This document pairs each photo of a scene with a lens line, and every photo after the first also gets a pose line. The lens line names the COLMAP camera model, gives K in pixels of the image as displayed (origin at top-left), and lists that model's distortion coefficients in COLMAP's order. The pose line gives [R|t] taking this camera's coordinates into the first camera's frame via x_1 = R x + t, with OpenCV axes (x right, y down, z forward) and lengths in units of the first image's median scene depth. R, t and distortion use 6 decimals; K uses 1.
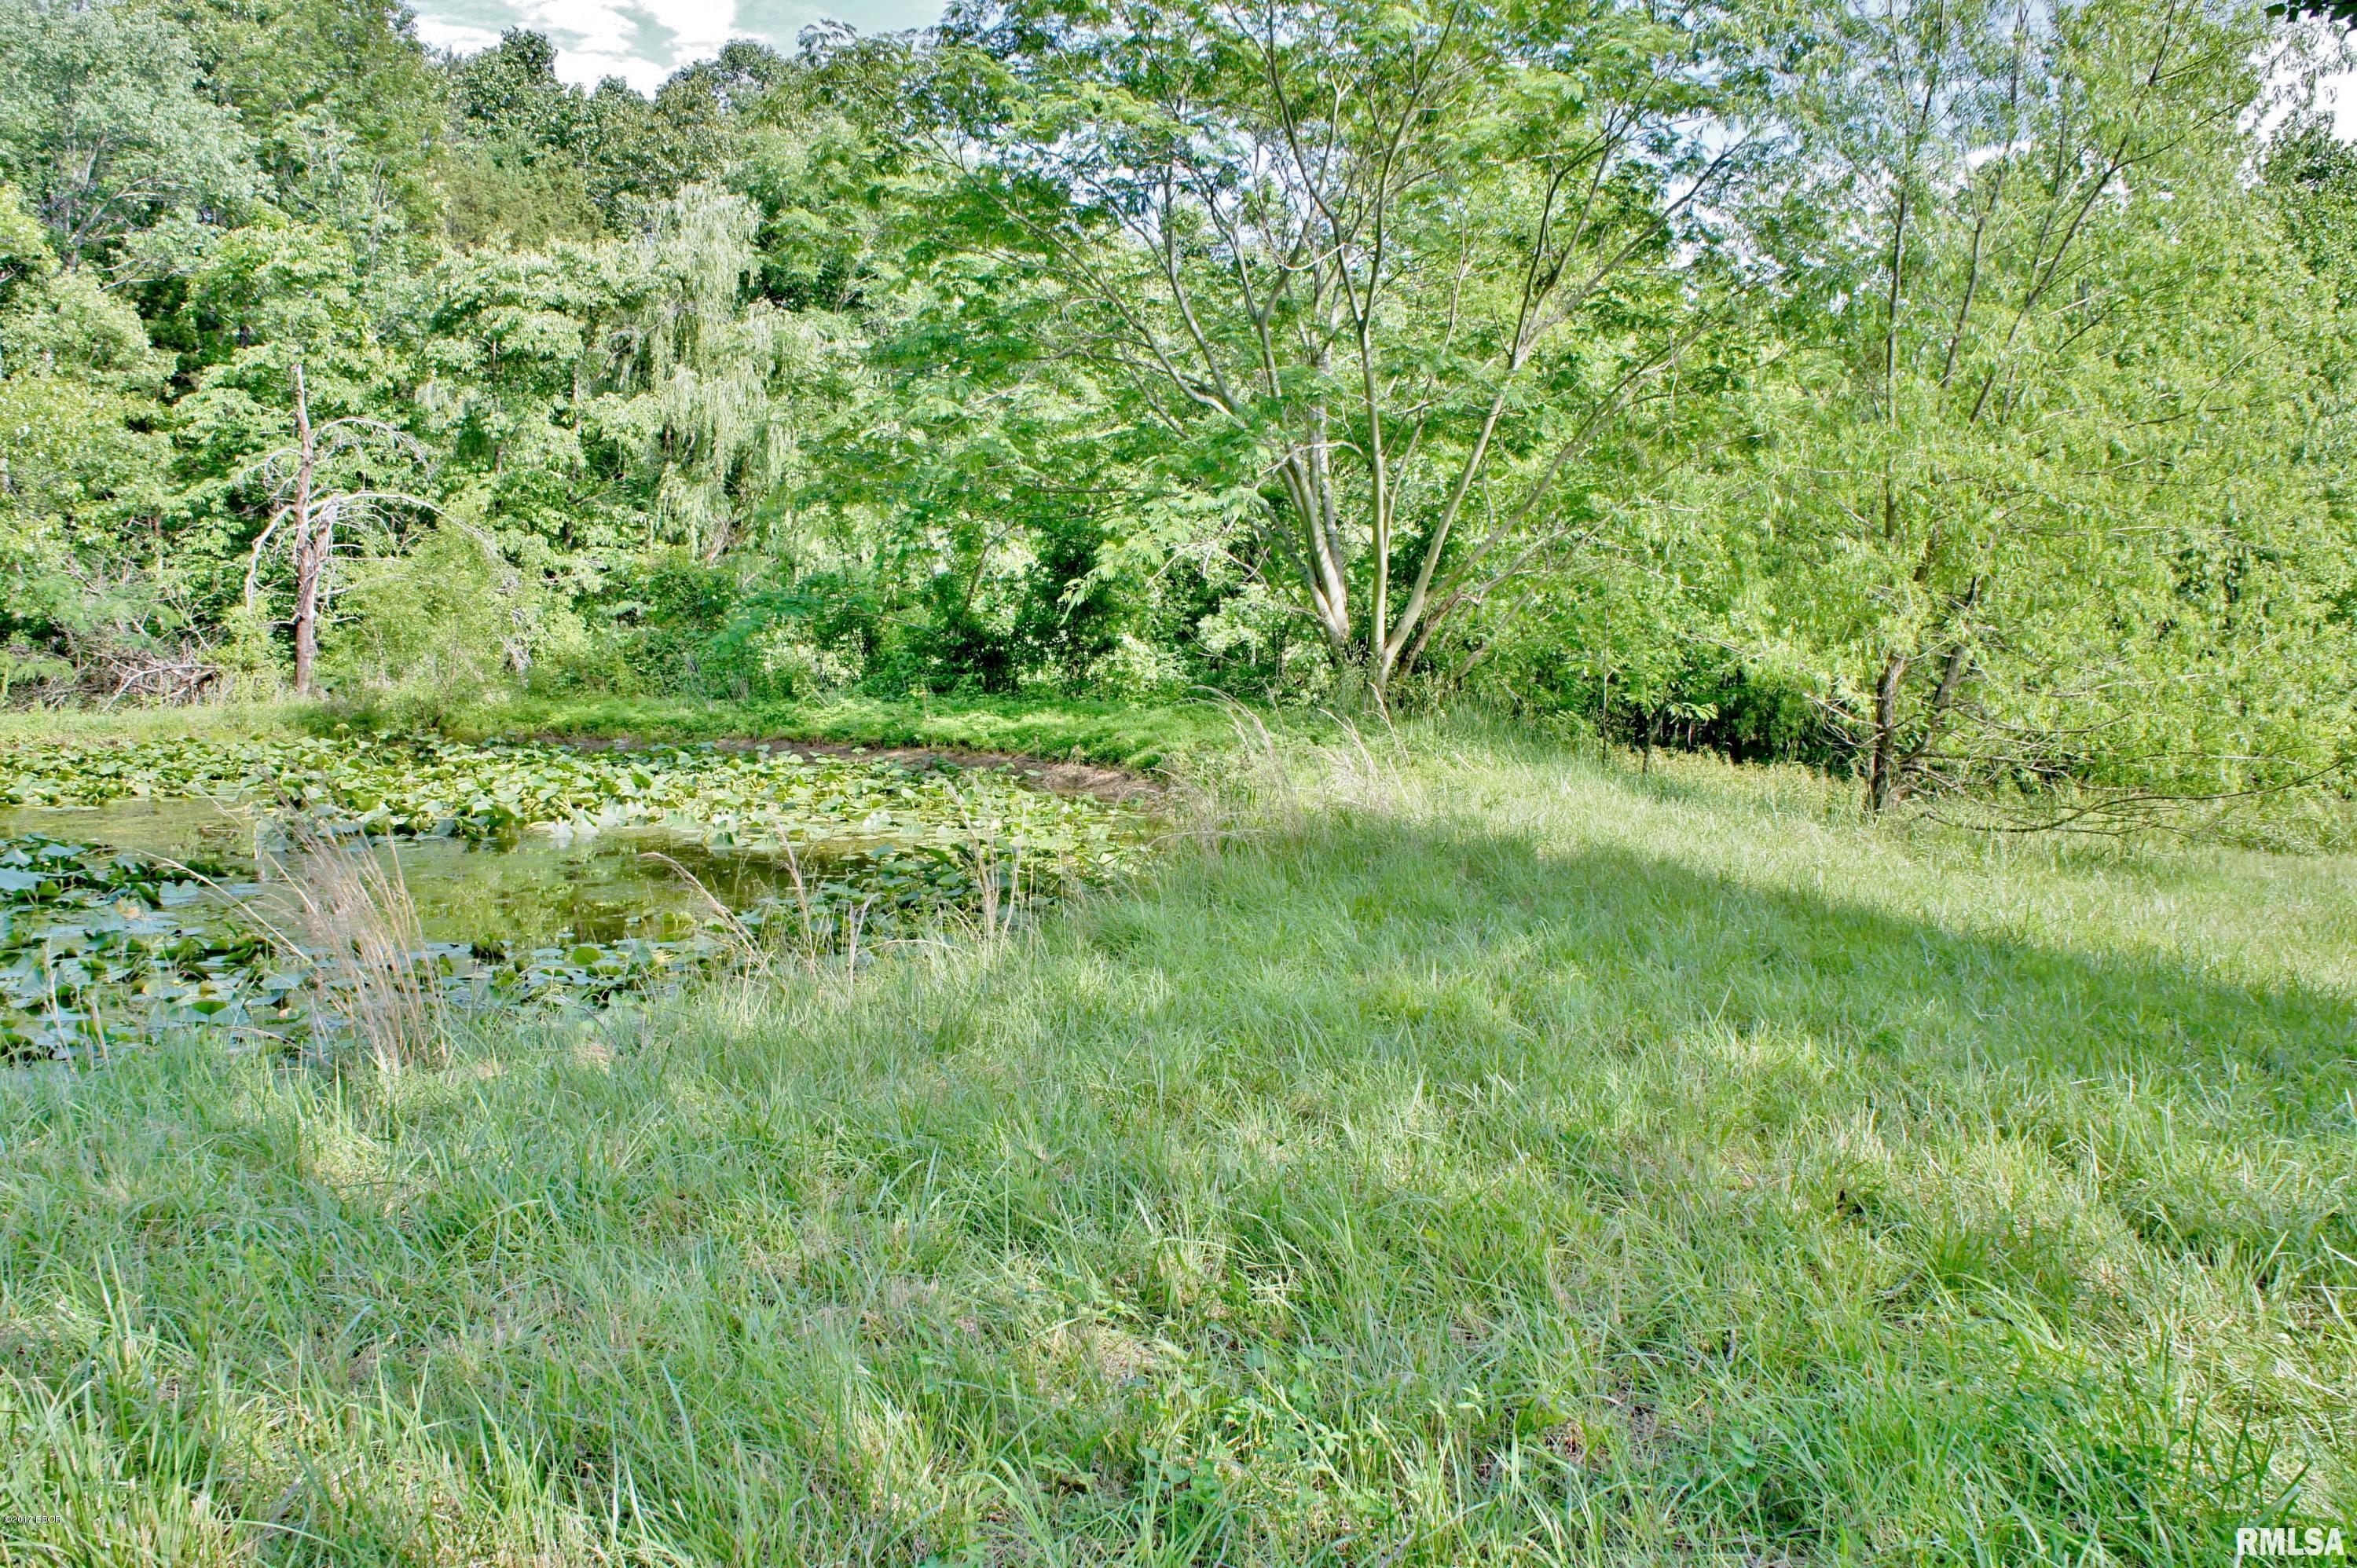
lens RADIAL K [[1861.9, 0, 1162.3], [0, 1861.9, 788.7], [0, 0, 1]] dist [-0.177987, 0.133505]
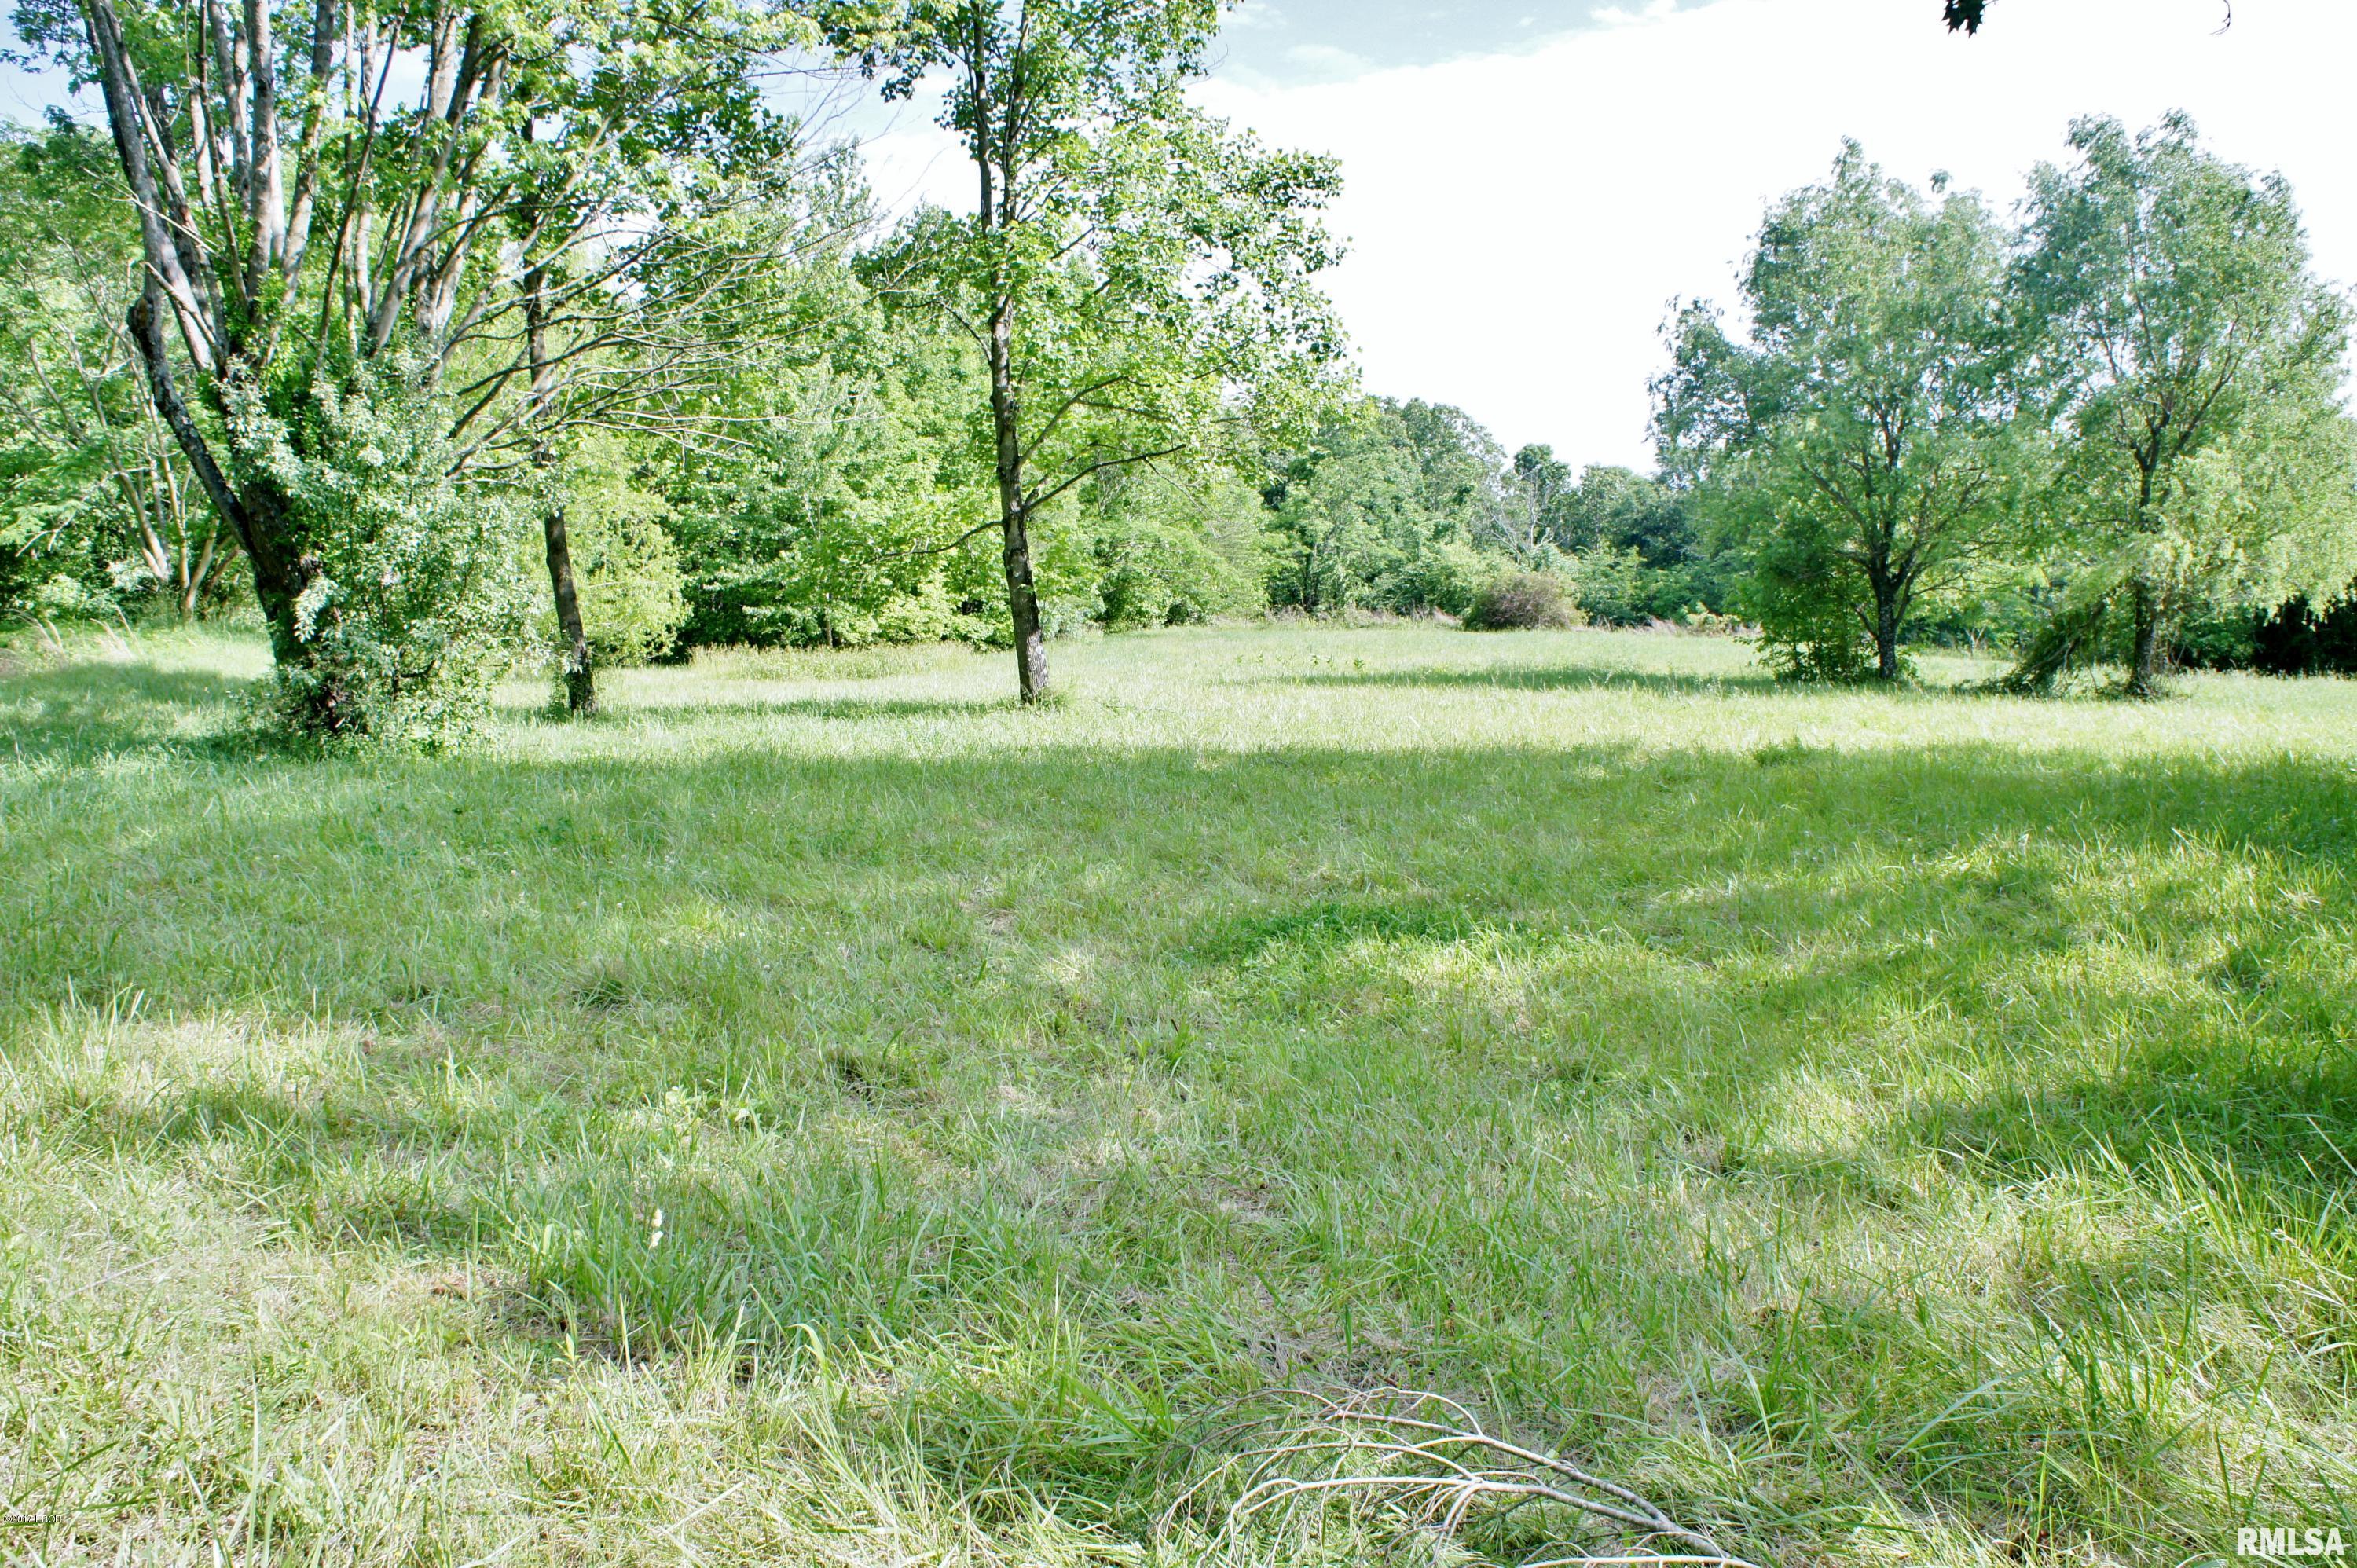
lens RADIAL K [[1834.2, 0, 1177.4], [0, 1834.2, 804.9], [0, 0, 1]] dist [-0.185835, 0.129414]
pose [[0.870870, -0.074650, 0.485812, 0.084851], [0.047349, 0.996544, 0.068252, 0.043560], [-0.489228, -0.036436, 0.871394, -0.614772]]
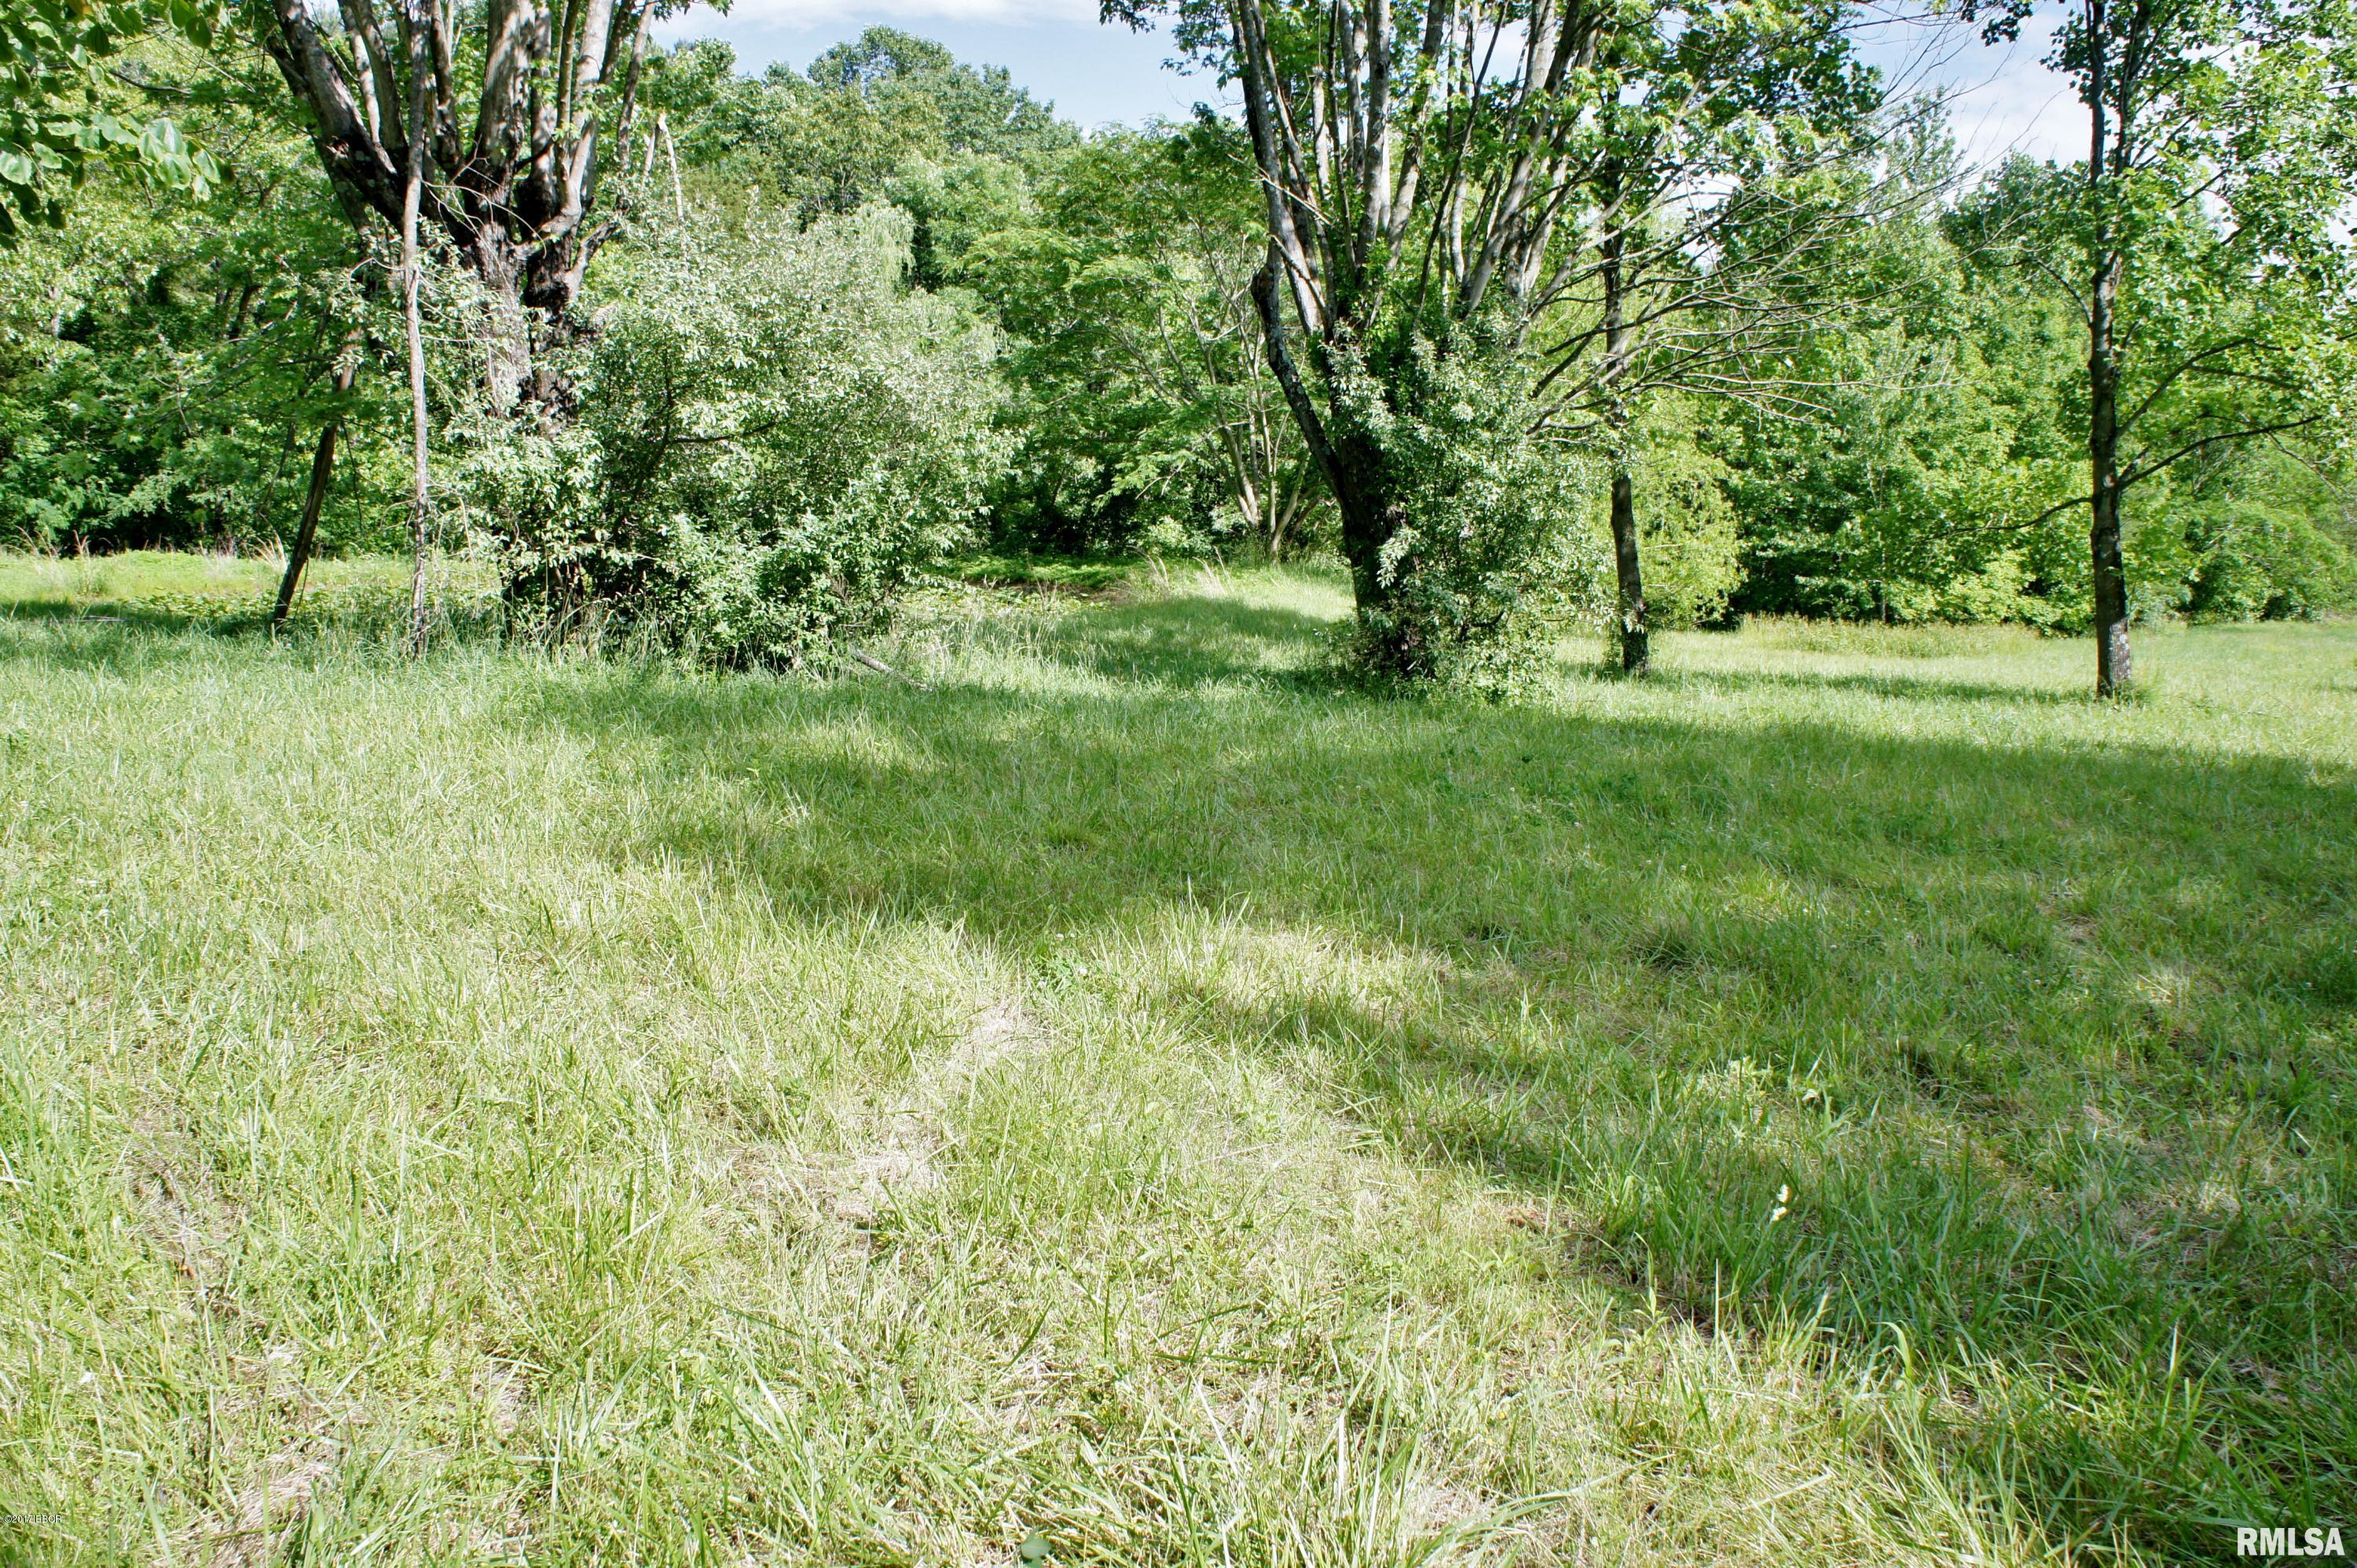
lens RADIAL K [[1838.1, 0, 1182.1], [0, 1838.1, 795.2], [0, 0, 1]] dist [-0.182042, 0.131354]
pose [[0.999020, 0.012864, -0.042349, 0.079019], [-0.009813, 0.997394, 0.071476, 0.043522], [0.043158, -0.070990, 0.996543, -0.612922]]
